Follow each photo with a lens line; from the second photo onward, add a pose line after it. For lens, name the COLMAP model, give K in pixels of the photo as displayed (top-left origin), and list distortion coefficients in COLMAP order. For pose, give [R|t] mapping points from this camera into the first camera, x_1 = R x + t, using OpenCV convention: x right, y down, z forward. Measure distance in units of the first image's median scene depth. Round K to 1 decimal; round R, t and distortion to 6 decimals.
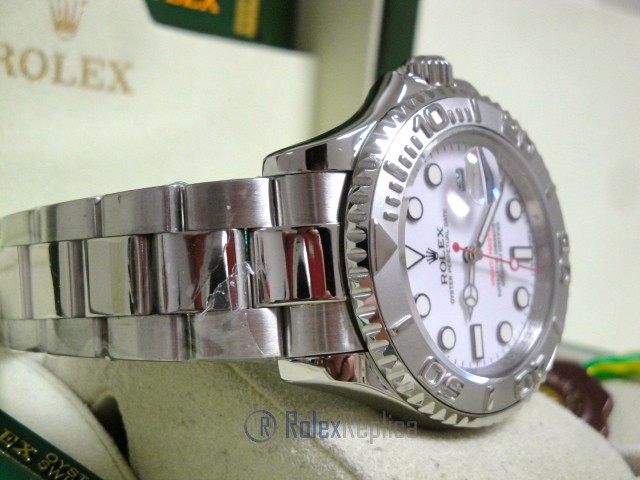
lens RADIAL K [[1138.4, 0, 328.7], [0, 1138.4, 241.6], [0, 0, 1]] dist [0.103515, 0.319316]
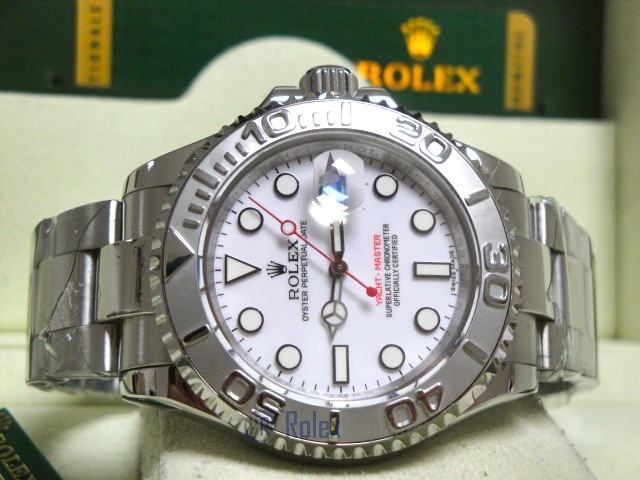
lens RADIAL K [[1186.1, 0, 337.2], [0, 1186.1, 240.1], [0, 0, 1]] dist [-0.033792, 0.001202]
pose [[0.785489, -0.090270, -0.612256, 0.710113], [-0.002695, 0.988797, -0.149244, 0.130752], [0.618869, 0.118879, 0.776446, 0.263753]]
